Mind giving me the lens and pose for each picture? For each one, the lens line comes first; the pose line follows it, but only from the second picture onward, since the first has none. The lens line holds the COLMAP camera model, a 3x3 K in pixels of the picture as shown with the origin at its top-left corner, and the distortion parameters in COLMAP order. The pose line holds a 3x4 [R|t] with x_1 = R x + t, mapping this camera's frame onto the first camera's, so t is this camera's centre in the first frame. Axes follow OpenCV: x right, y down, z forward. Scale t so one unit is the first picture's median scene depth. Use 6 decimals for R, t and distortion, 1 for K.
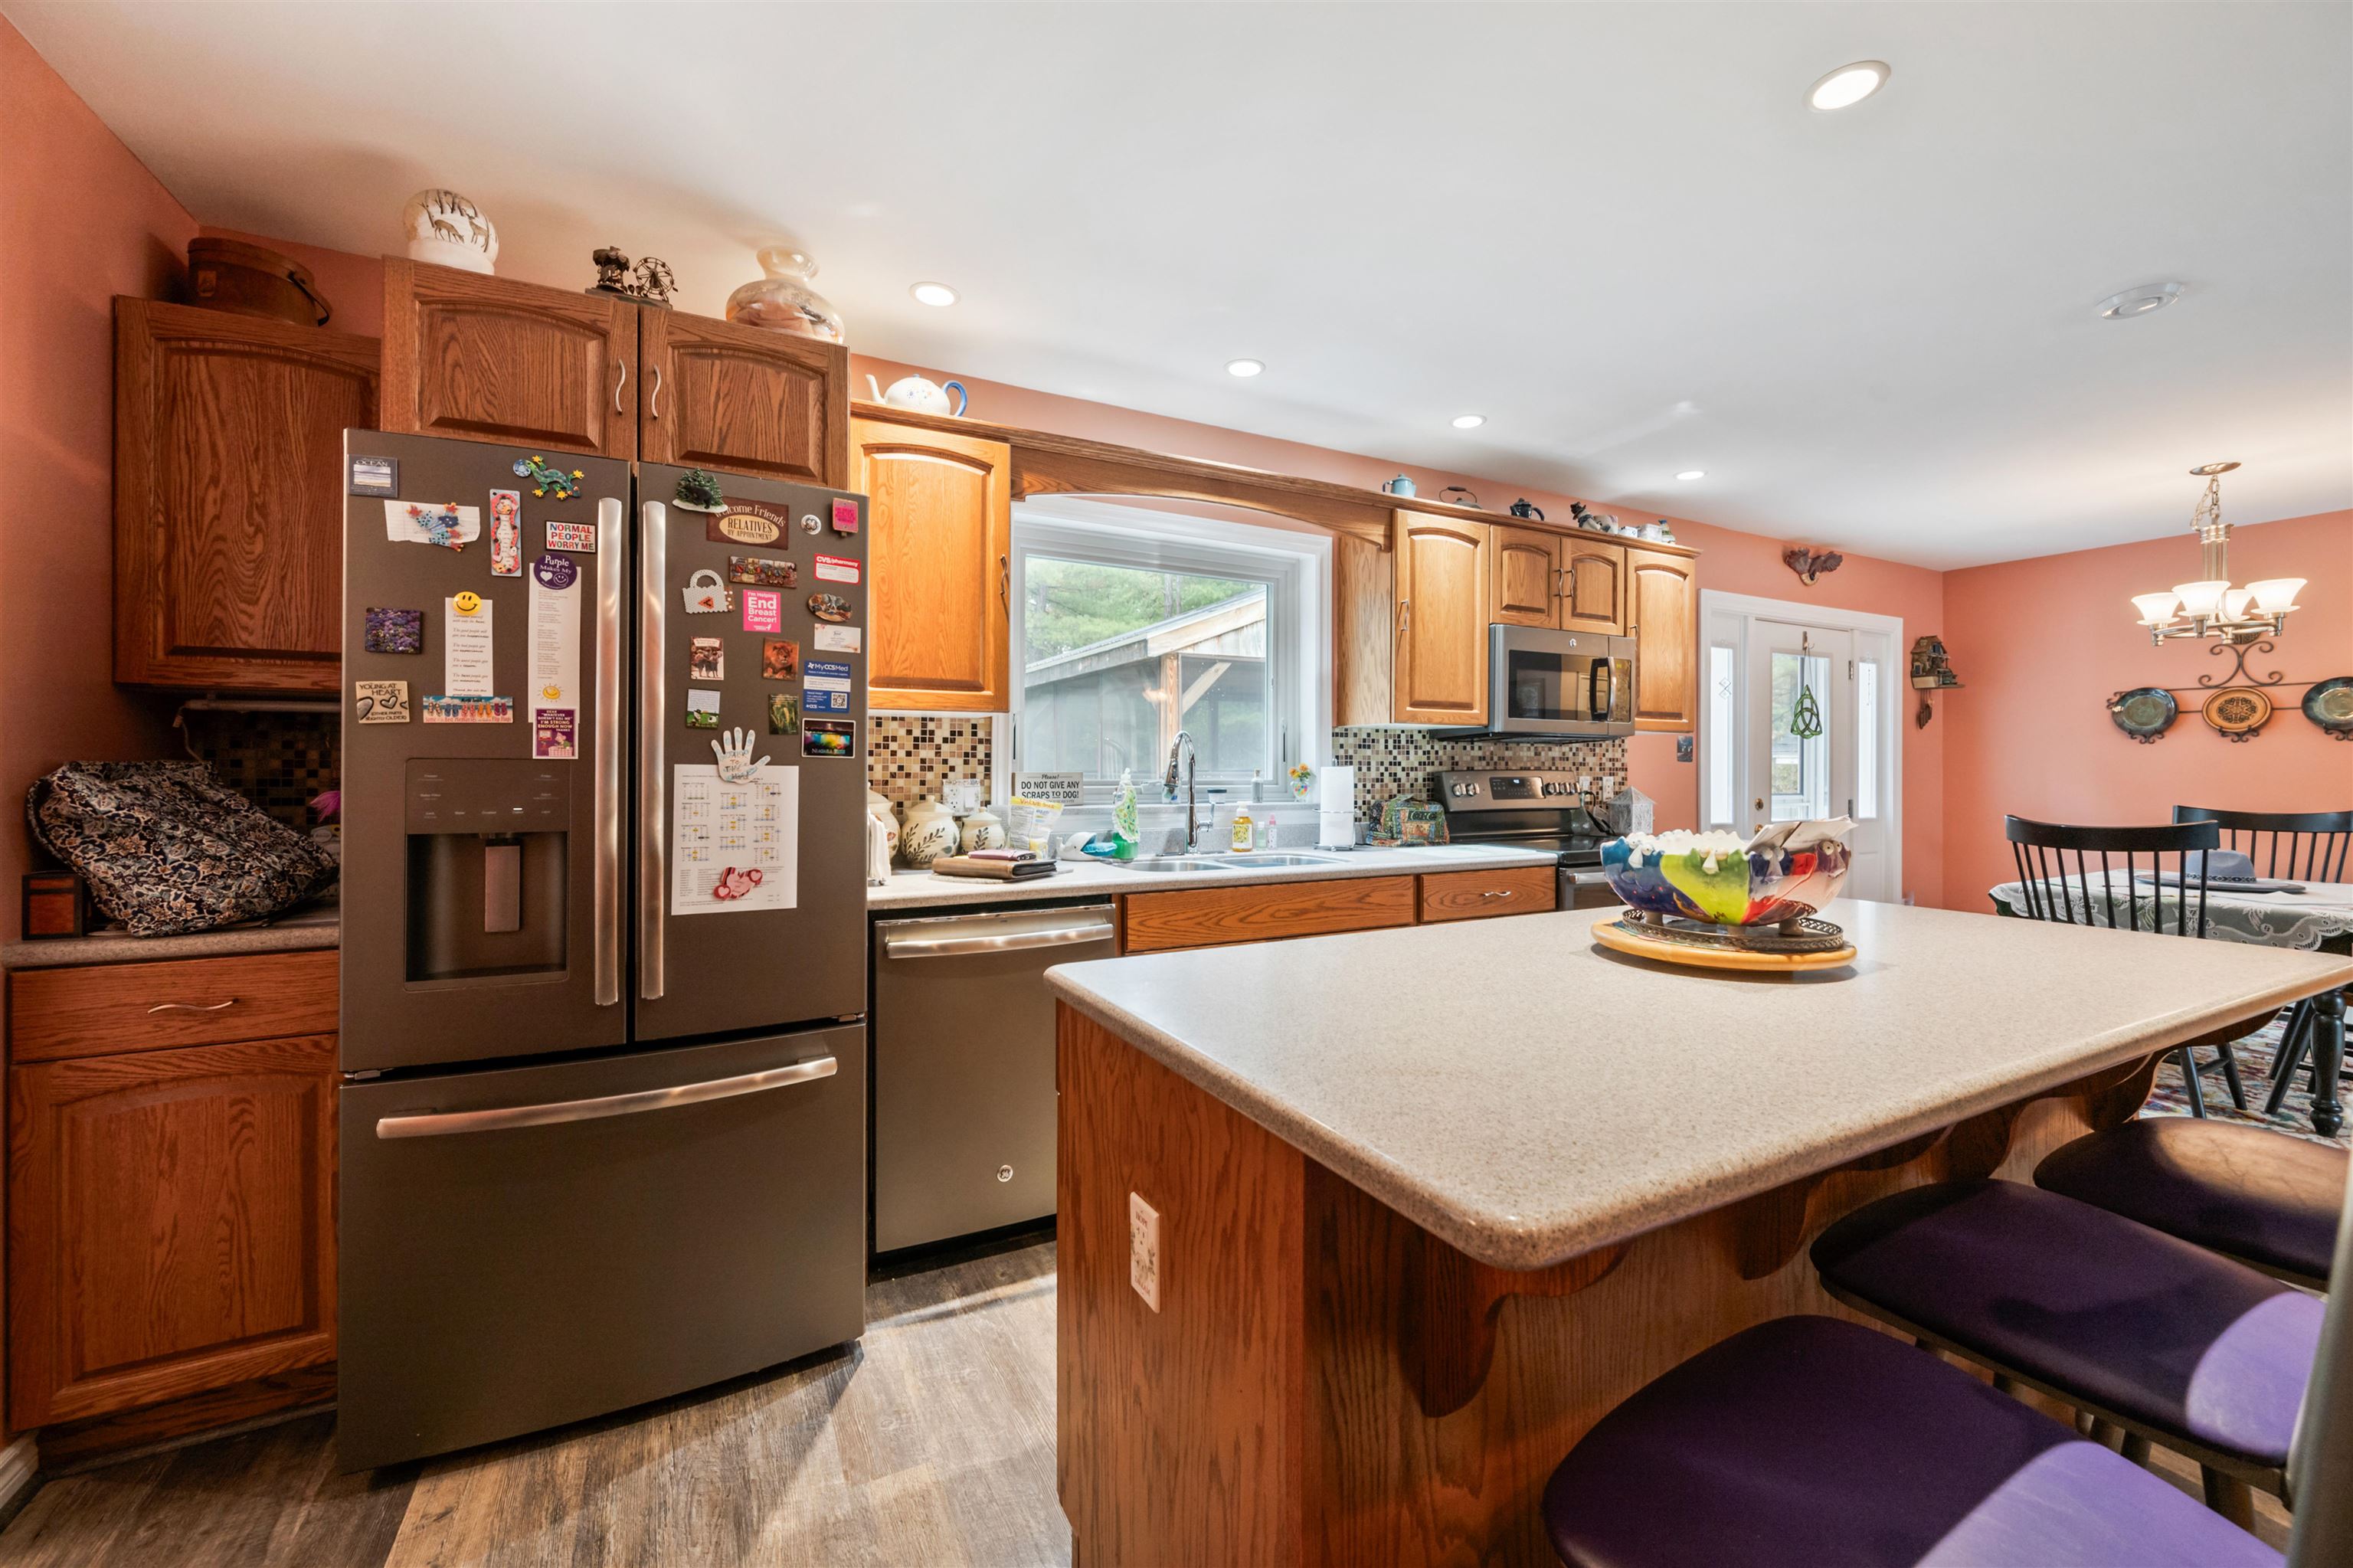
lens RADIAL K [[924.0, 0, 1177.6], [0, 924.0, 764.9], [0, 0, 1]] dist [-0.006431, 0.001390]
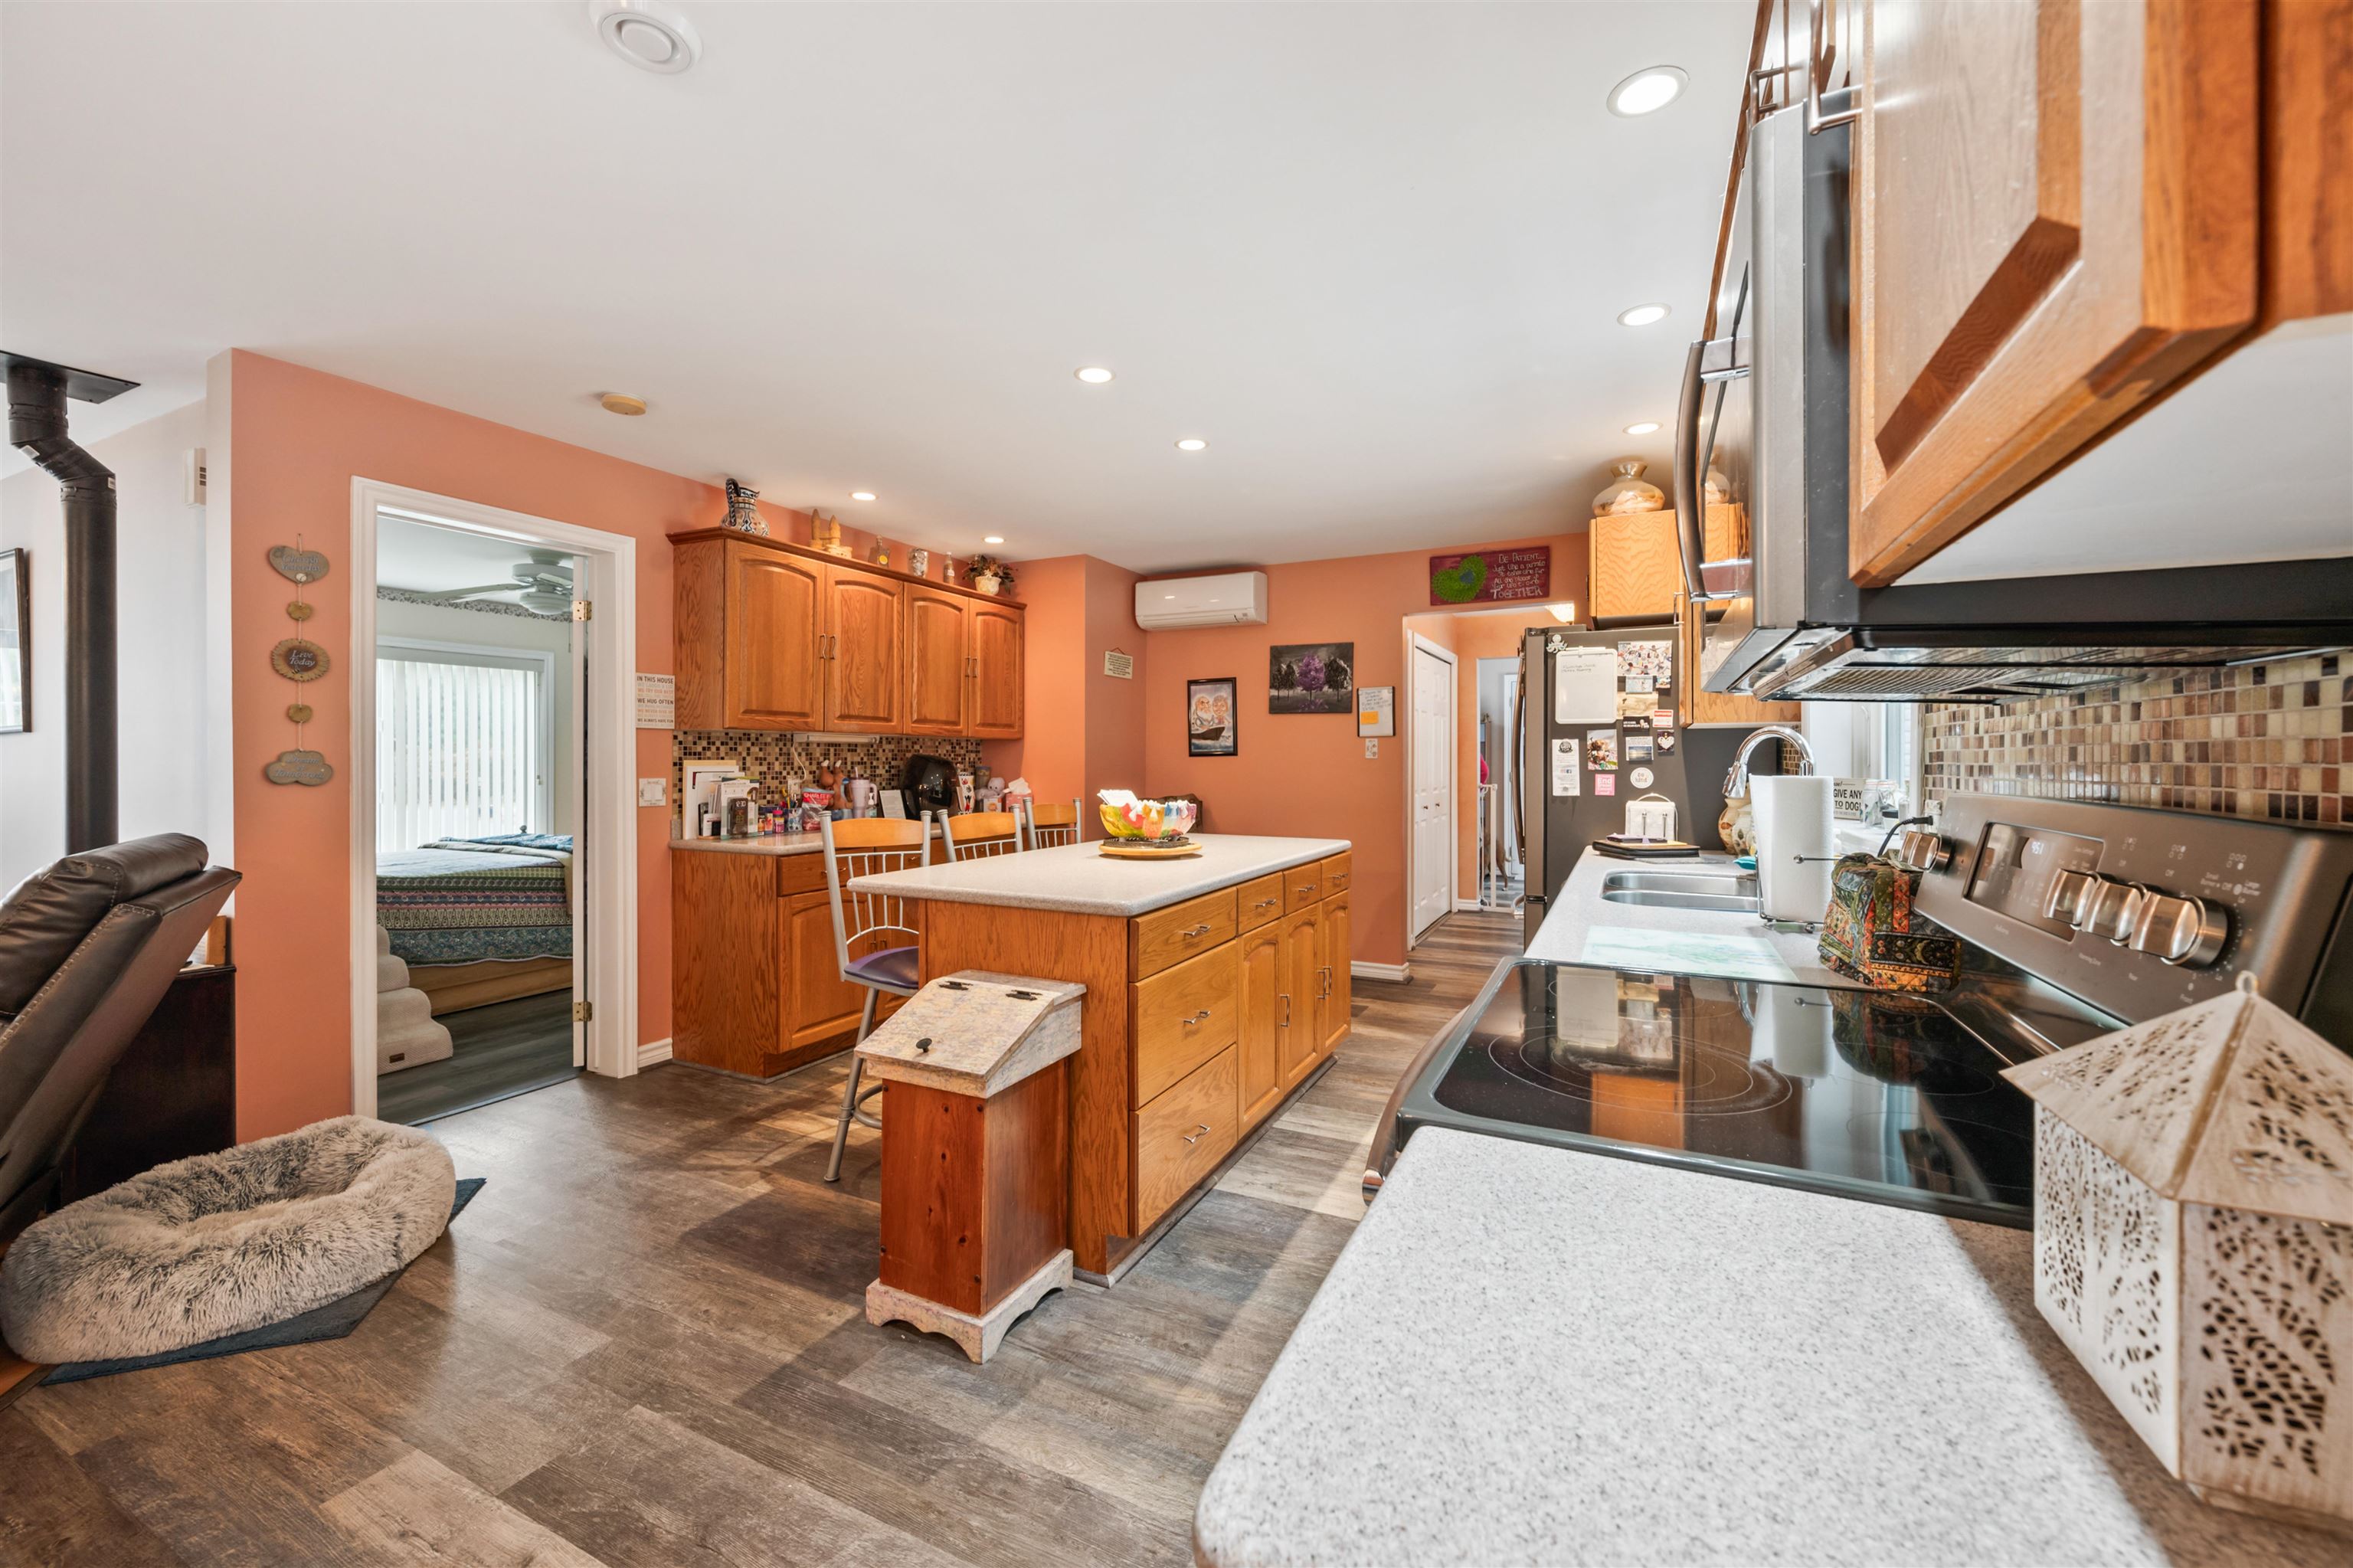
lens RADIAL K [[924.0, 0, 1177.1], [0, 924.0, 762.0], [0, 0, 1]] dist [-0.006431, 0.001390]
pose [[-0.807871, -0.002083, -0.589356, 0.588000], [-0.001153, 0.999997, -0.001955, -0.002941], [0.589358, -0.000900, -0.807871, 0.903093]]
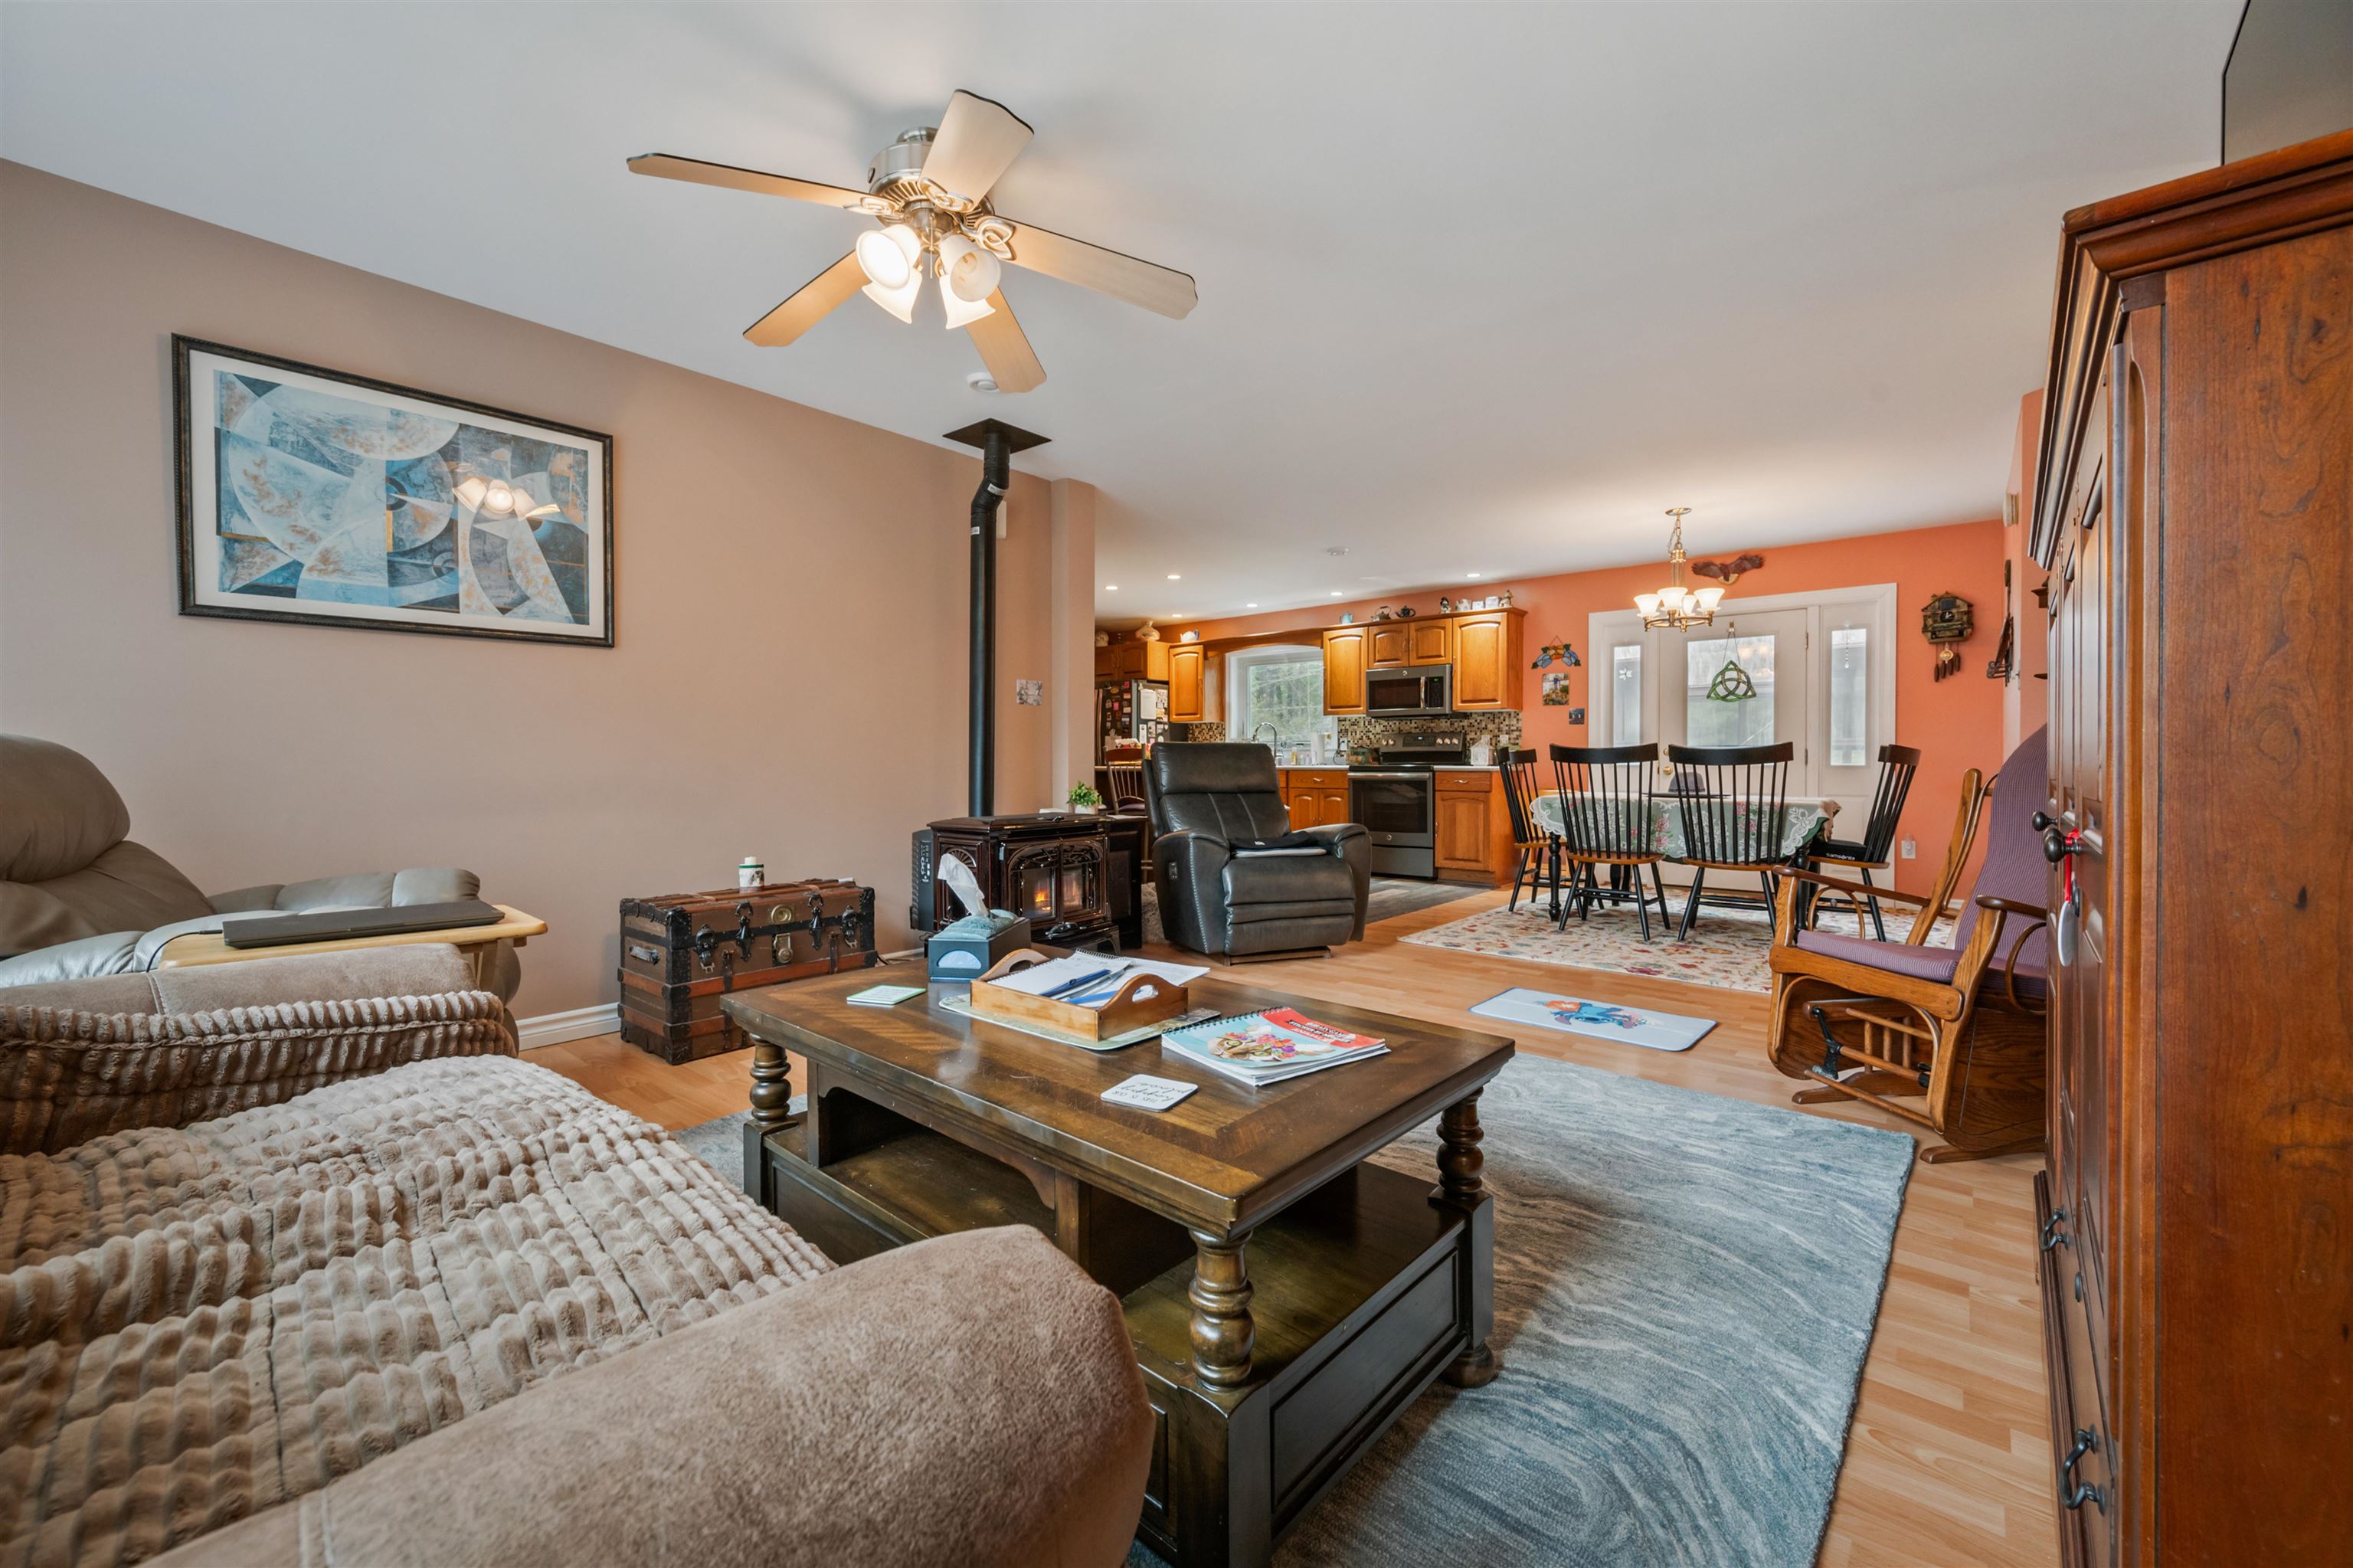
lens RADIAL K [[924.0, 0, 1173.6], [0, 924.0, 771.9], [0, 0, 1]] dist [-0.006431, 0.001390]
pose [[0.355804, 0.005775, -0.934543, 1.799256], [0.001346, 0.999977, 0.006692, 0.067363], [0.934560, -0.003639, 0.355788, -0.218289]]
